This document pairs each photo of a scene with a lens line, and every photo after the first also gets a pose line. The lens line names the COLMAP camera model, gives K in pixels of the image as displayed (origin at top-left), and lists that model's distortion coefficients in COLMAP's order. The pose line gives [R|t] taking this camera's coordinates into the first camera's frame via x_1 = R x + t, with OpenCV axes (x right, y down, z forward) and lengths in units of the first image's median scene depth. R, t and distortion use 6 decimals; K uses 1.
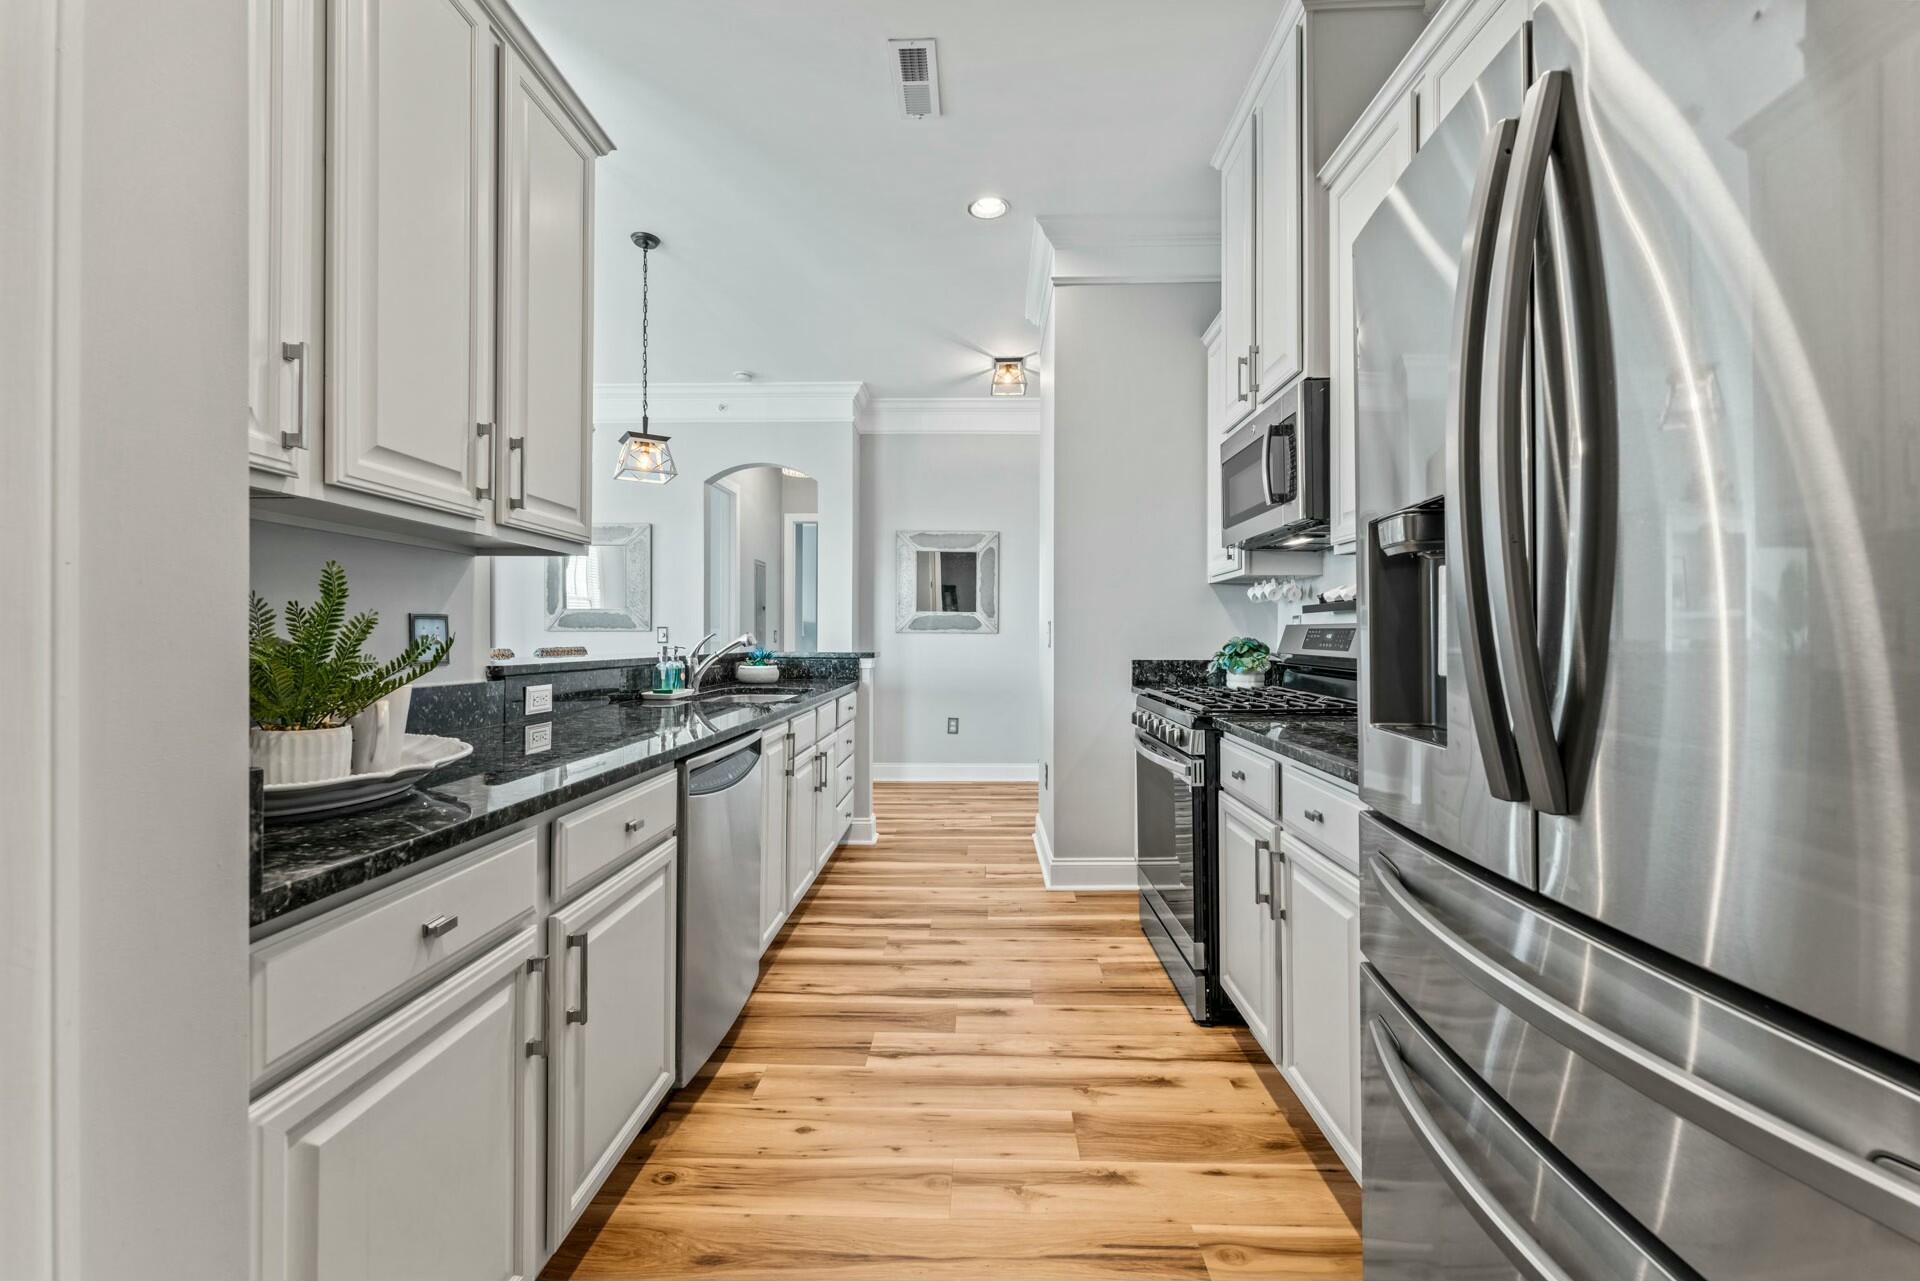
lens RADIAL K [[761.2, 0, 947.5], [0, 761.2, 618.2], [0, 0, 1]] dist [0.001231, -0.000031]
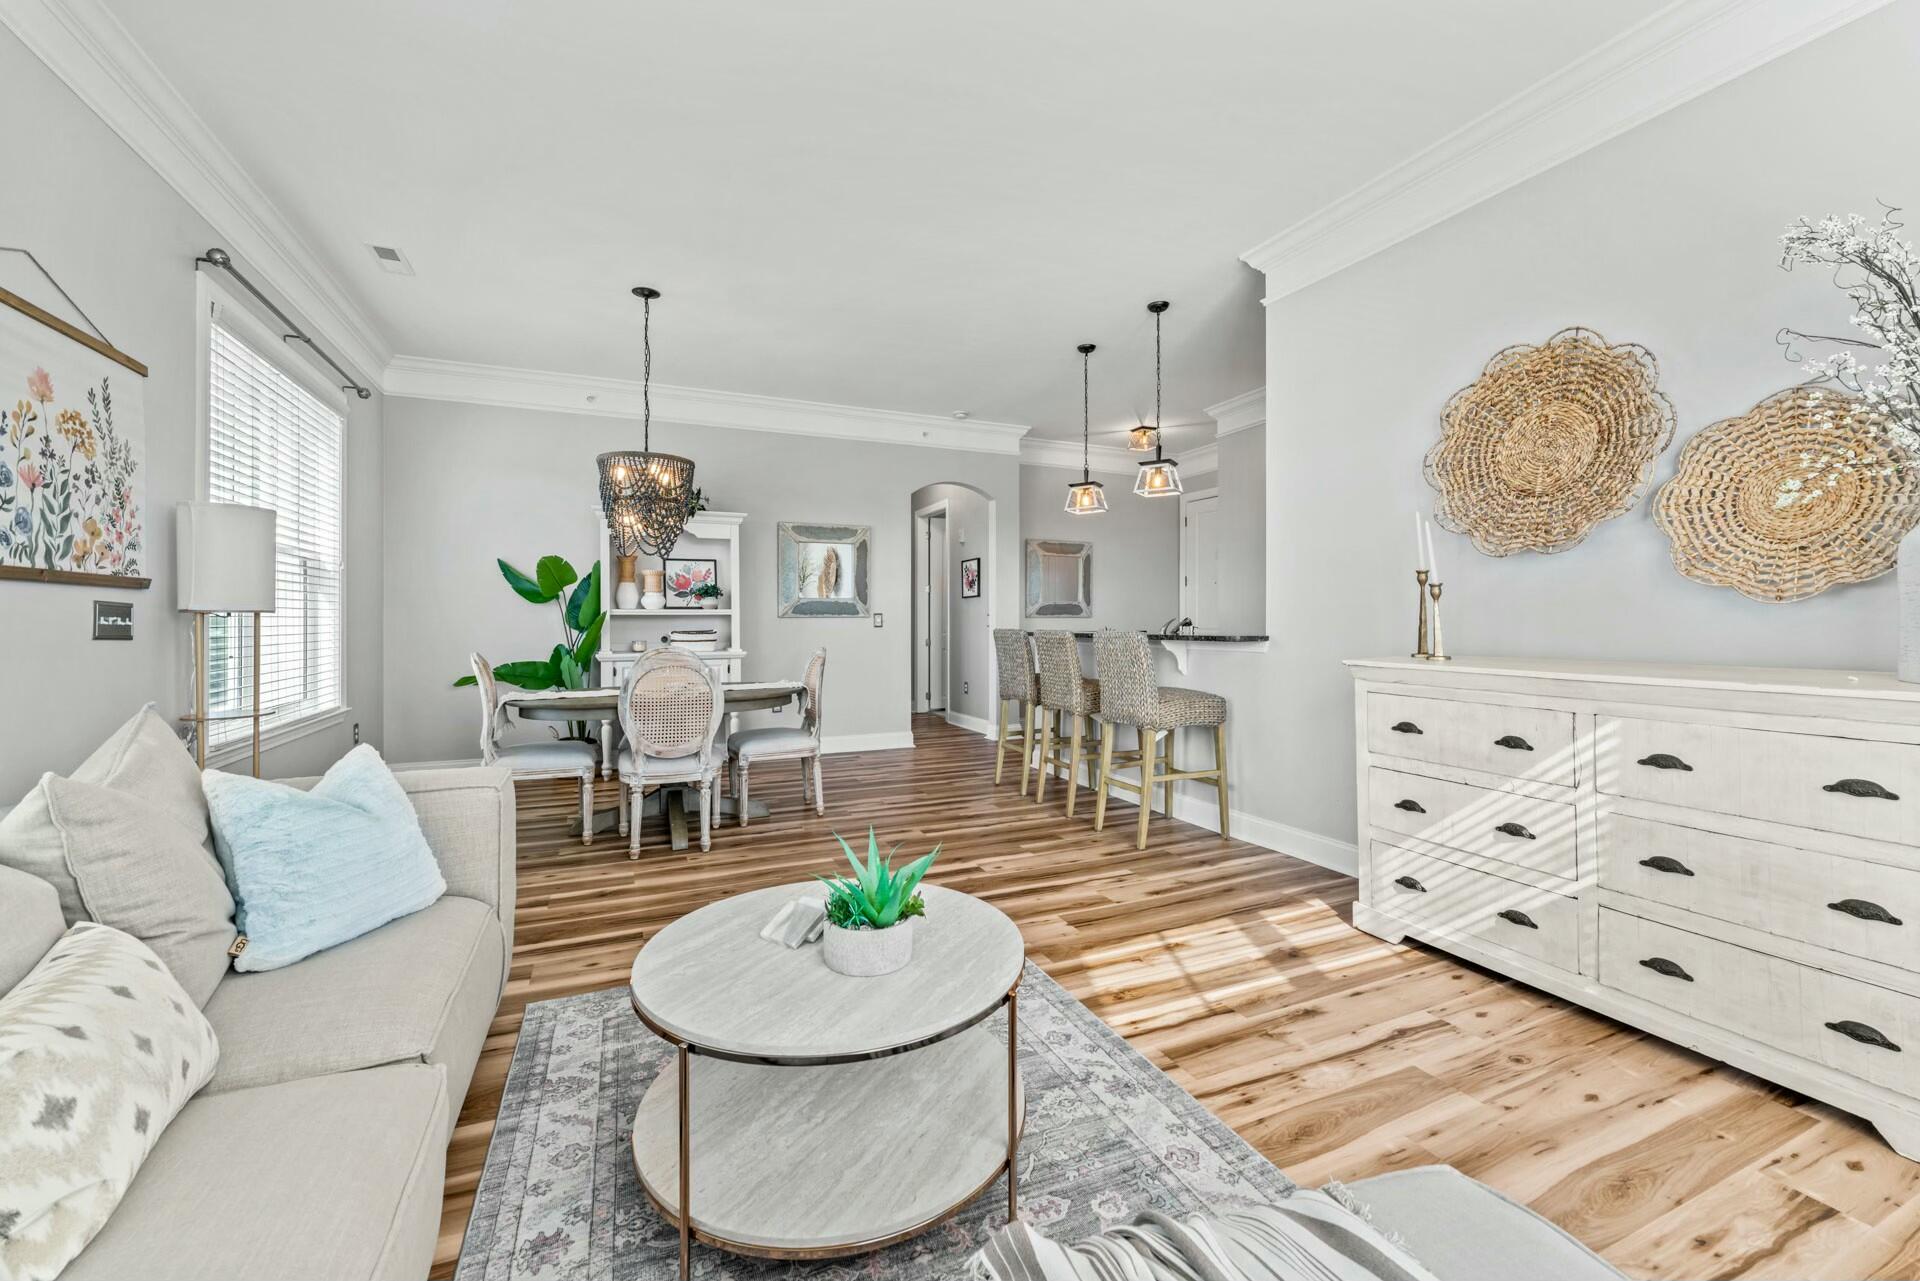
lens RADIAL K [[761.2, 0, 947.5], [0, 761.2, 618.2], [0, 0, 1]] dist [0.001231, -0.000031]
pose [[0.898634, -0.003888, 0.438682, -2.041675], [-0.004383, 0.999831, 0.017840, -0.005598], [-0.438677, -0.017954, 0.898465, -0.322963]]
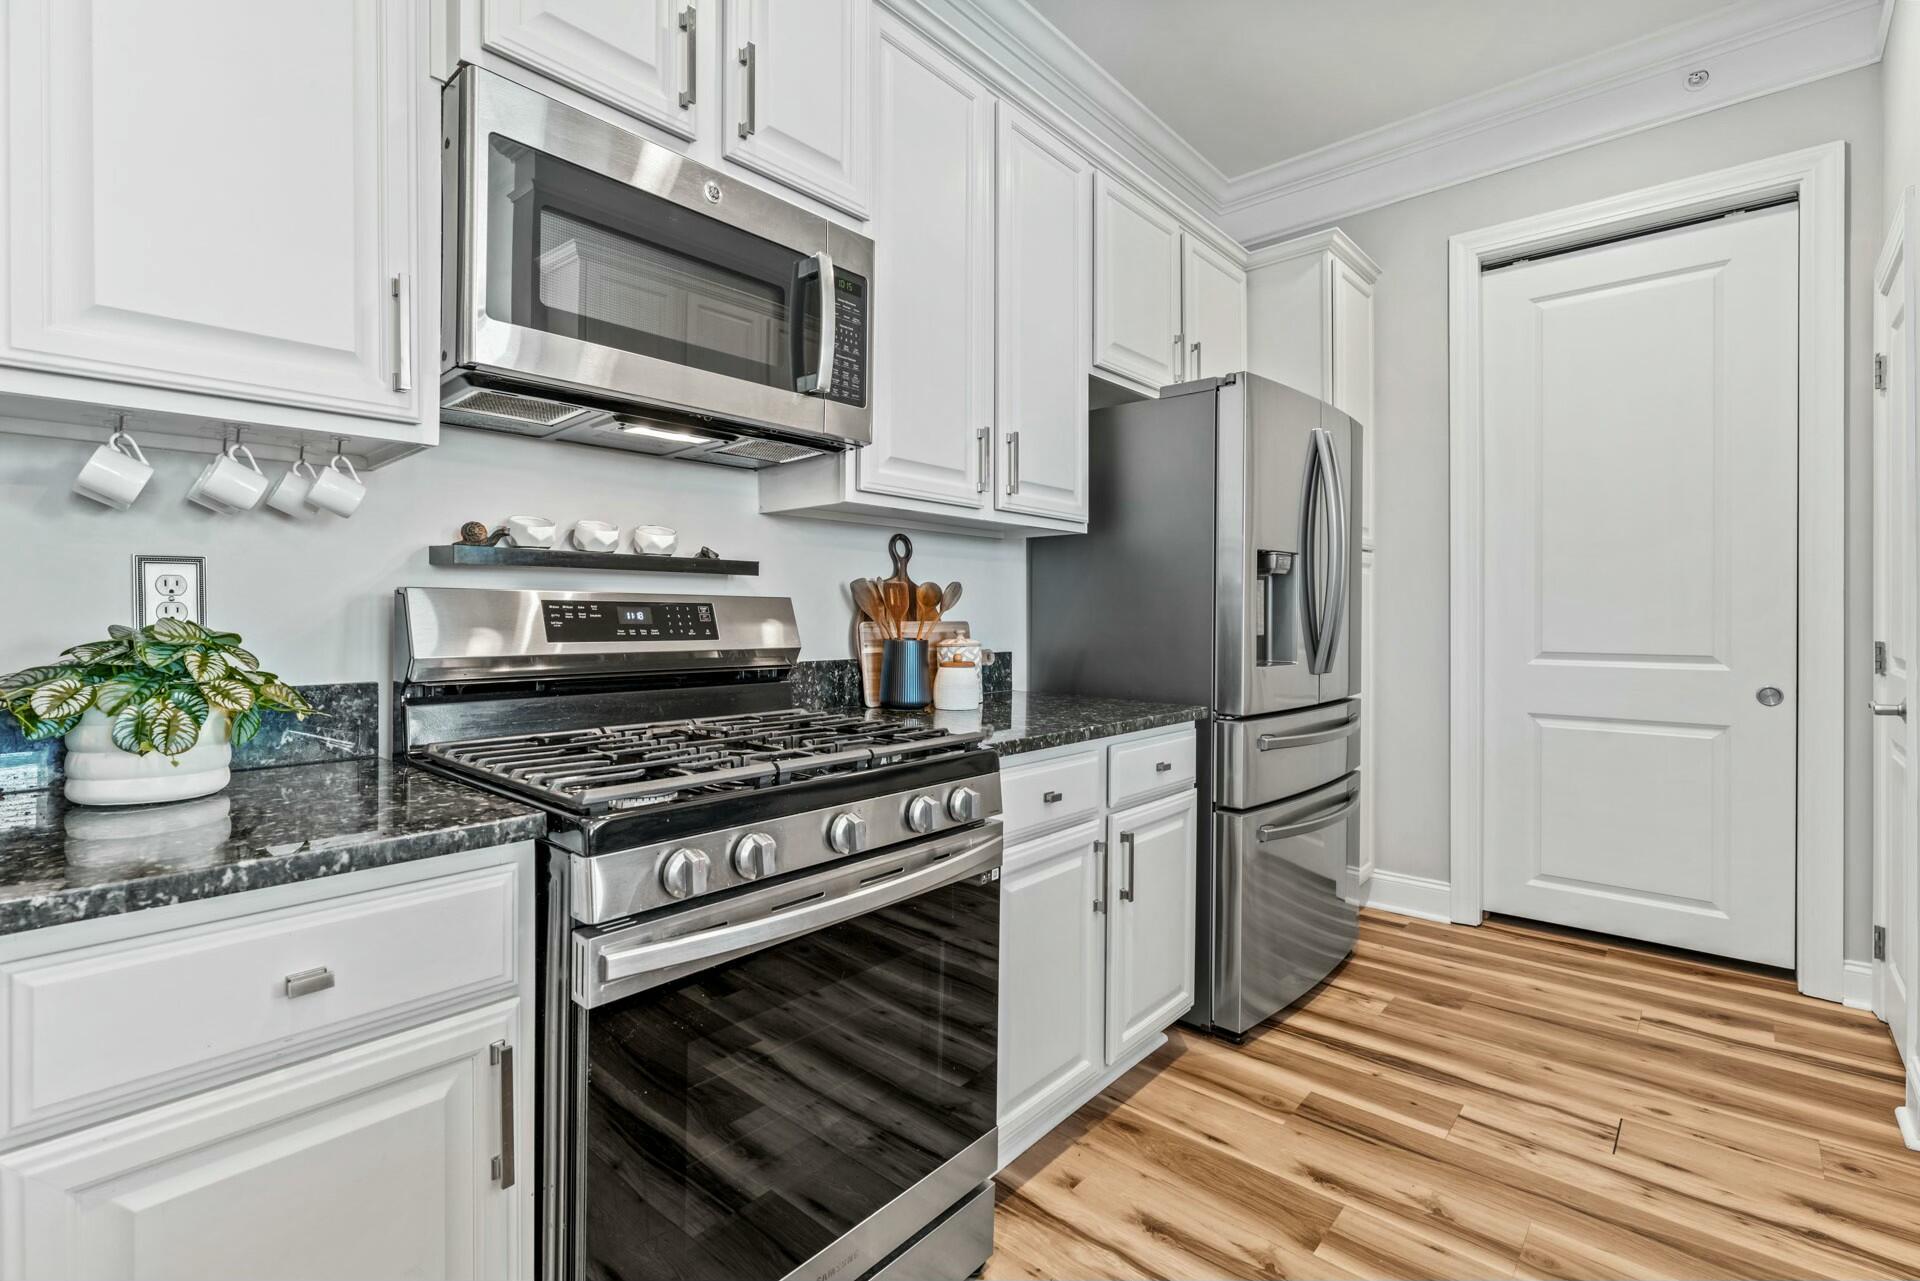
lens RADIAL K [[882.1, 0, 954.6], [0, 882.1, 614.5], [0, 0, 1]] dist [-0.000490, -0.000107]
pose [[-0.780199, 0.000509, 0.625532, -0.083156], [-0.013000, 0.999770, -0.017028, 0.034350], [-0.625397, -0.021417, -0.780013, 1.536833]]
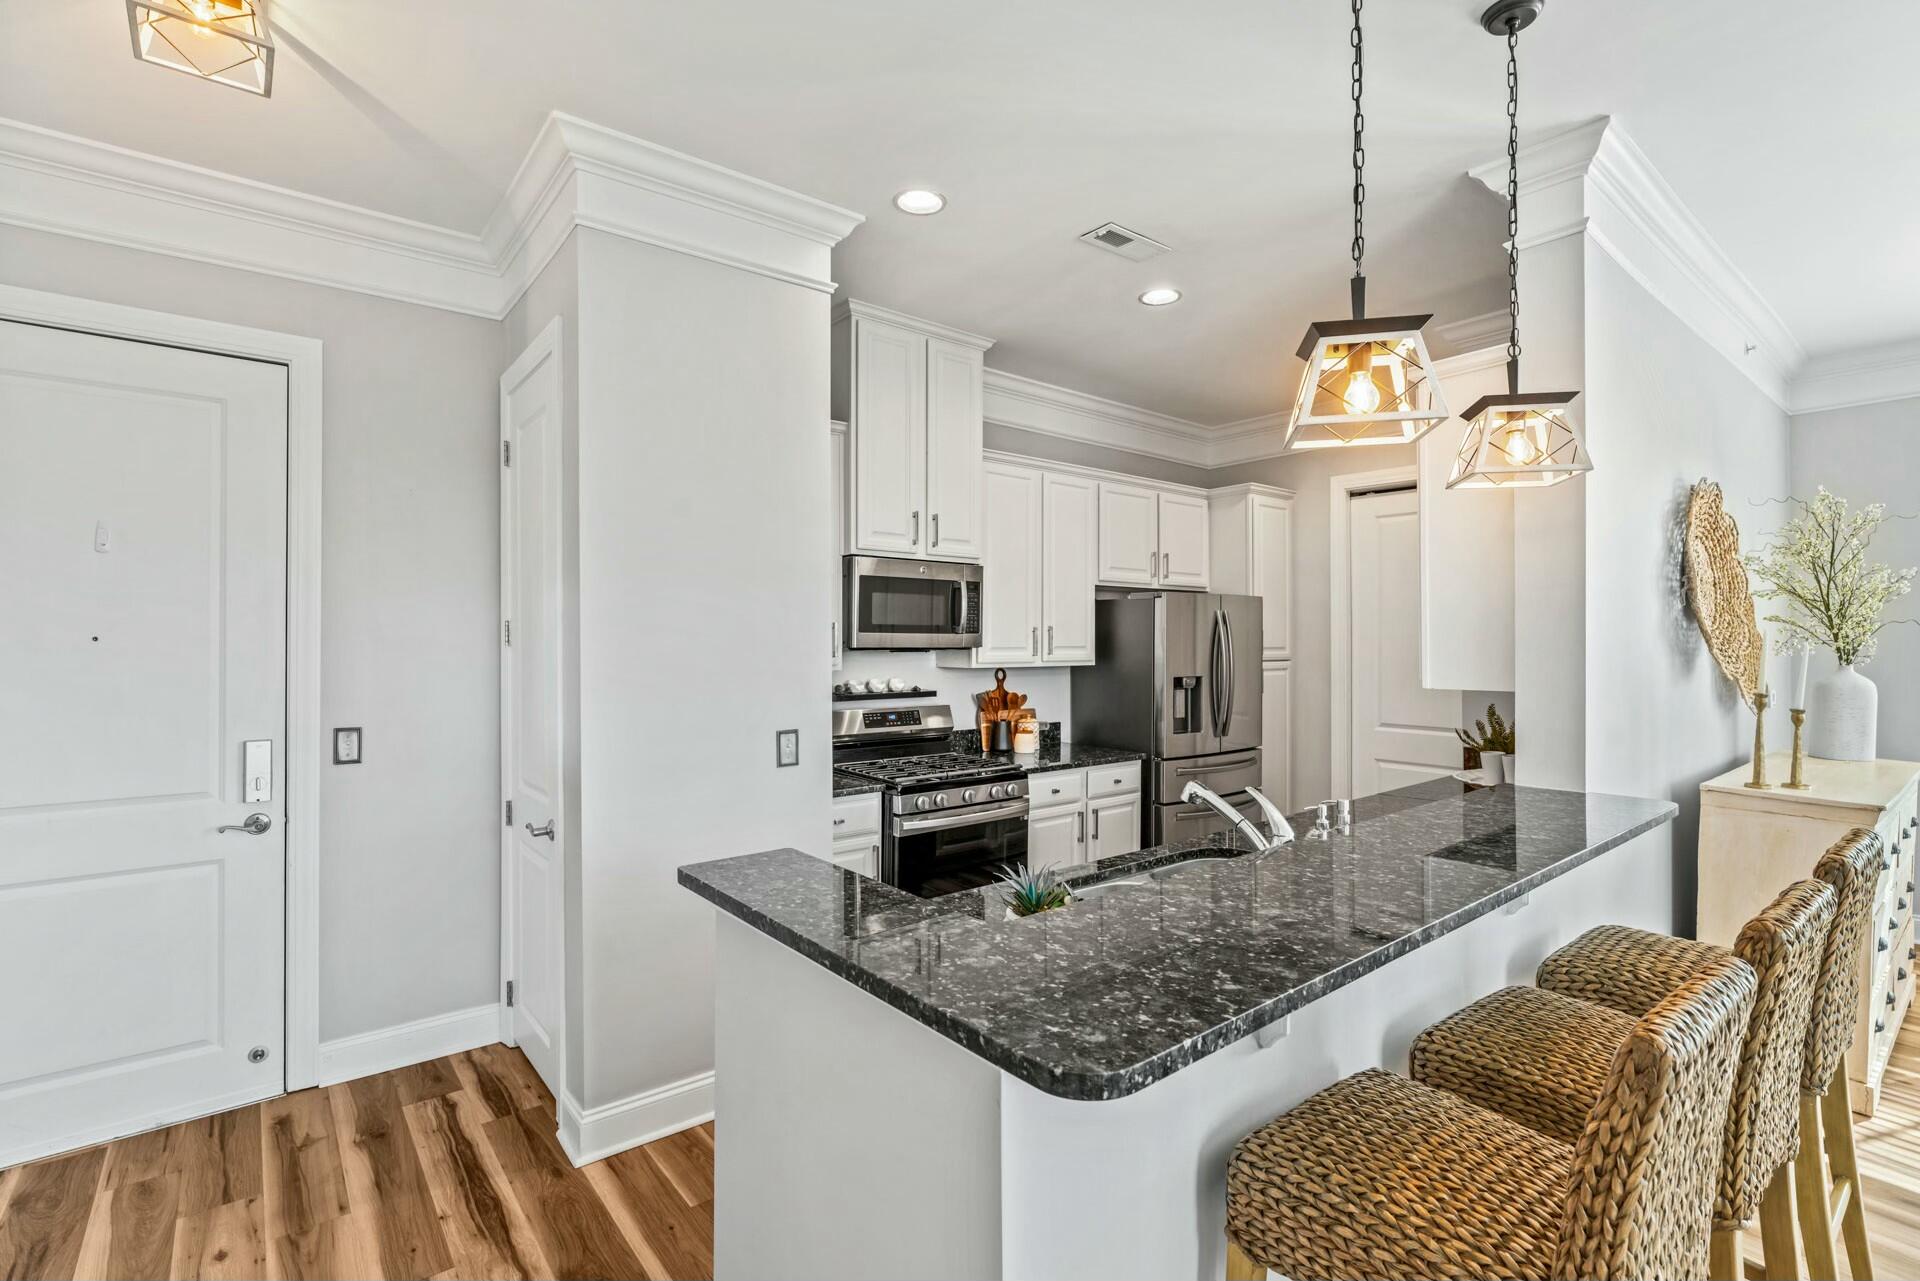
lens RADIAL K [[889.0, 0, 960.0], [0, 889.0, 640.5], [0, 0, 1]] dist [-0.002841, -0.000415]
pose [[-0.668593, -0.001077, 0.743628, -0.946756], [-0.015676, 0.999797, -0.012646, -0.115773], [-0.743463, -0.020113, -0.668474, 2.309668]]
